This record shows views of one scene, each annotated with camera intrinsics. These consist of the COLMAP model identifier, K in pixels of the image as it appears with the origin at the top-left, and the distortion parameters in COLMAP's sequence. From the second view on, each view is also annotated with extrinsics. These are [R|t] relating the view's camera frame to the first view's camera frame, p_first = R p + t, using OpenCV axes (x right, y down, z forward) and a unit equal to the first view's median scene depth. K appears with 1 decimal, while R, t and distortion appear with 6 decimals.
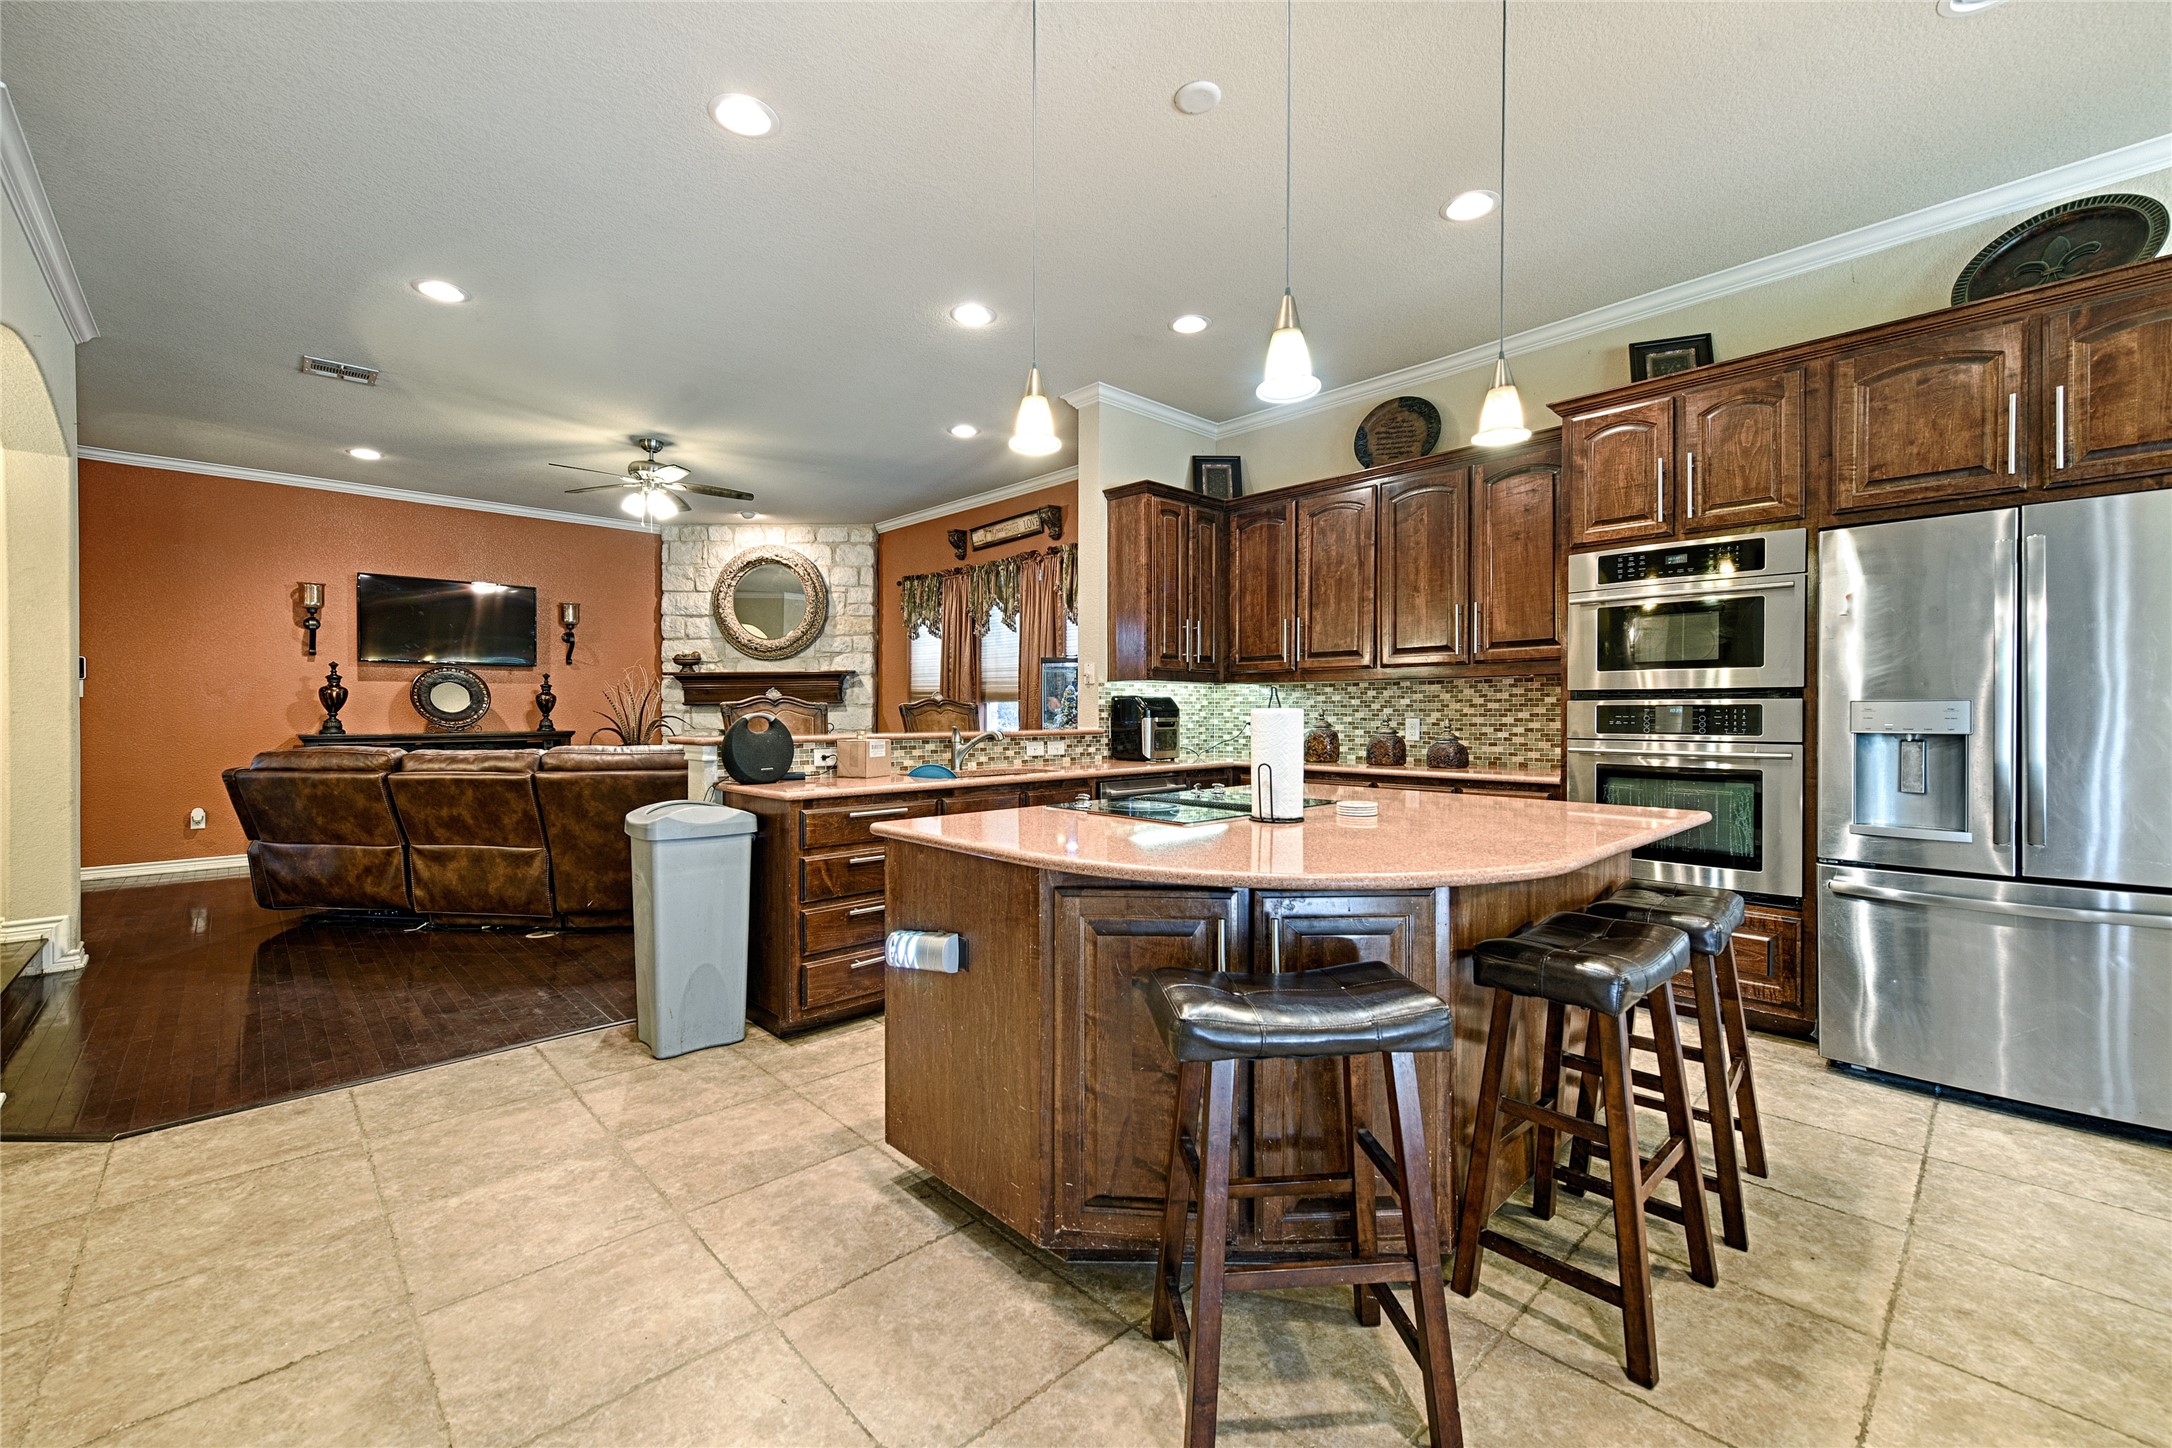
lens RADIAL K [[919.0, 0, 1105.9], [0, 919.0, 719.7], [0, 0, 1]] dist [0.009191, -0.000087]
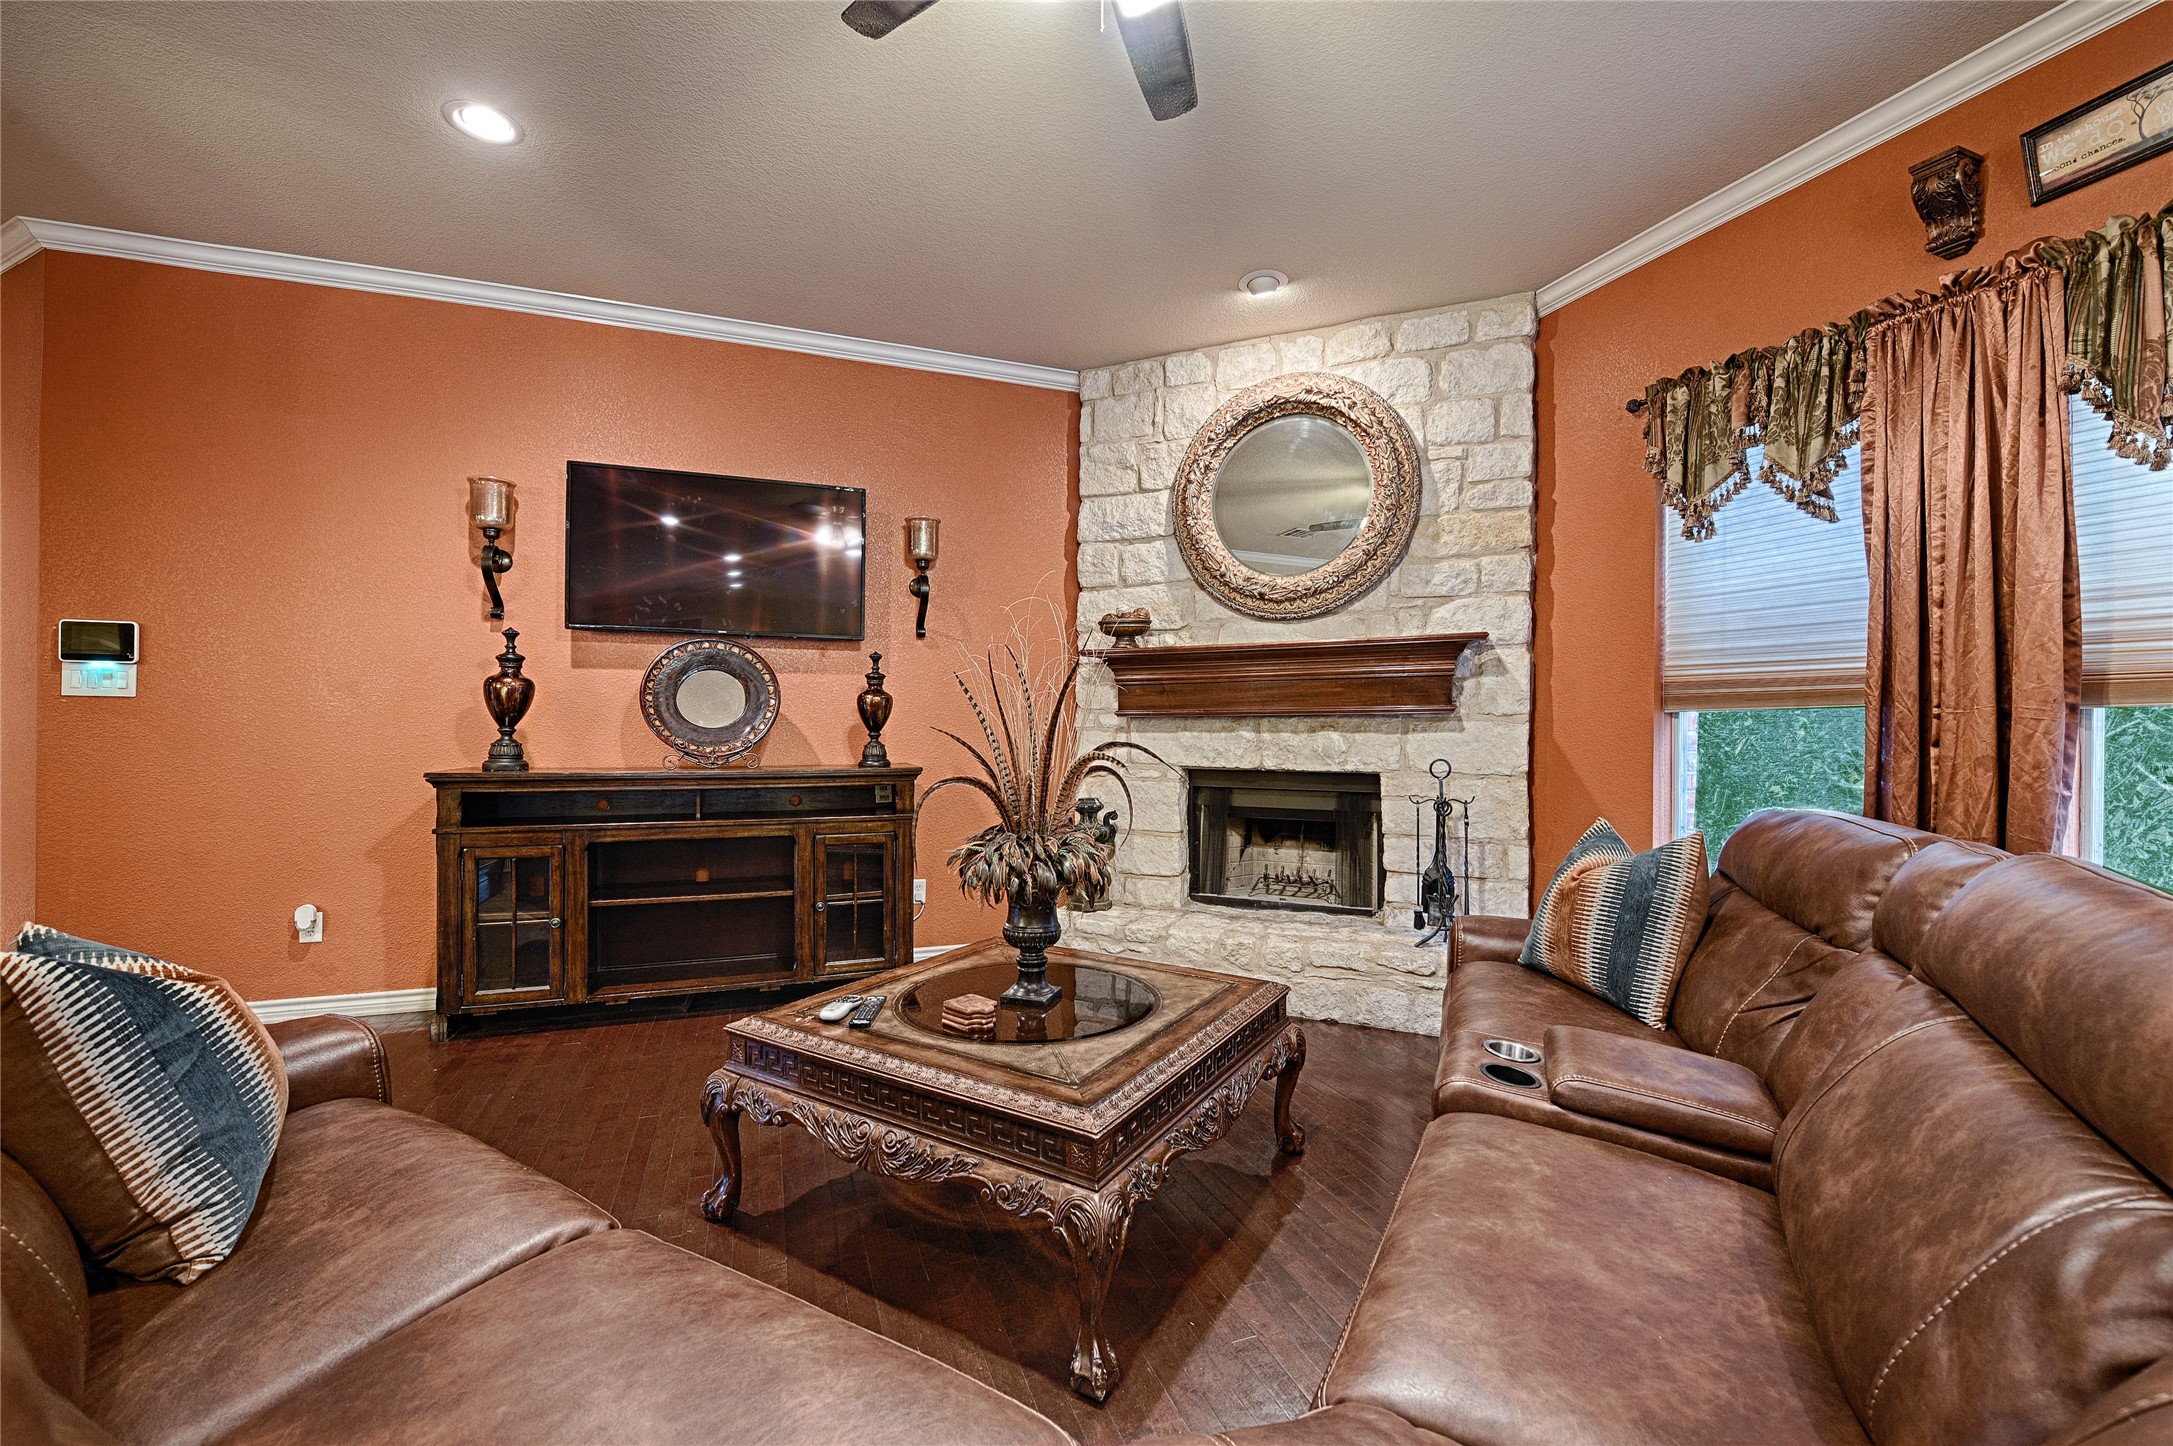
lens RADIAL K [[889.1, 0, 1078.2], [0, 889.1, 716.3], [0, 0, 1]] dist [-0.004287, -0.000384]
pose [[0.914669, 0.000835, -0.404202, -0.285627], [-0.009994, 0.999739, -0.020551, -0.005435], [0.404080, 0.022837, 0.914439, 0.555381]]
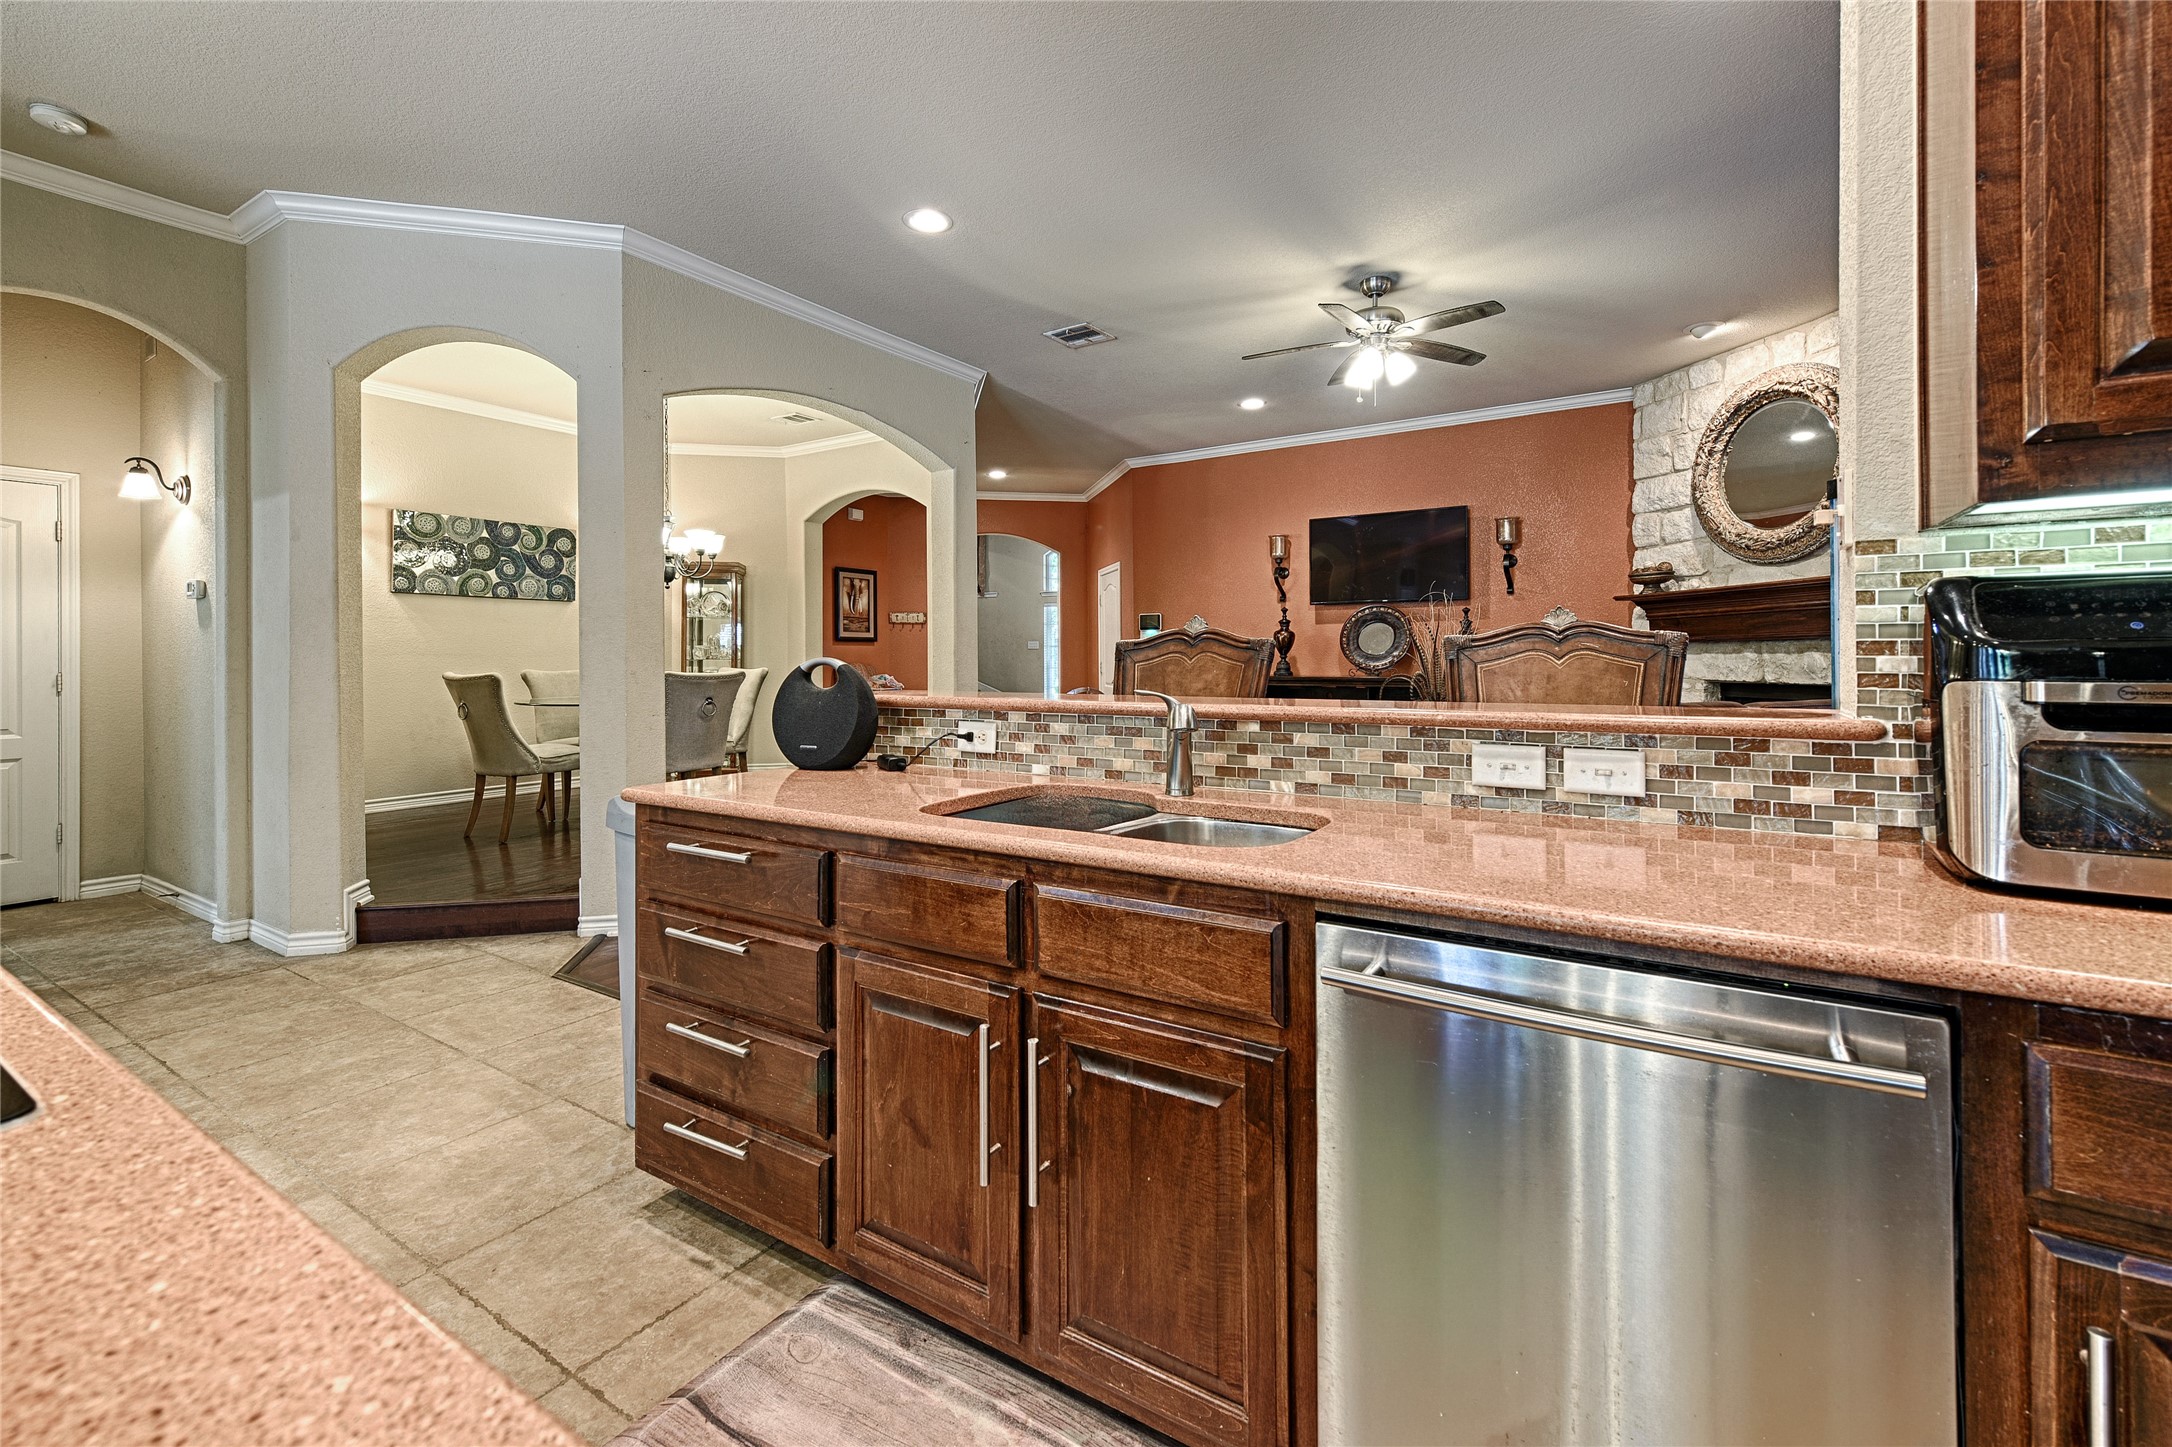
lens RADIAL K [[919.0, 0, 1076.6], [0, 919.0, 662.3], [0, 0, 1]] dist [0.009191, -0.000087]
pose [[0.210710, 0.006240, -0.977529, 0.121266], [-0.002599, 0.999980, 0.005823, -0.003895], [0.977545, 0.001314, 0.210722, 0.445574]]
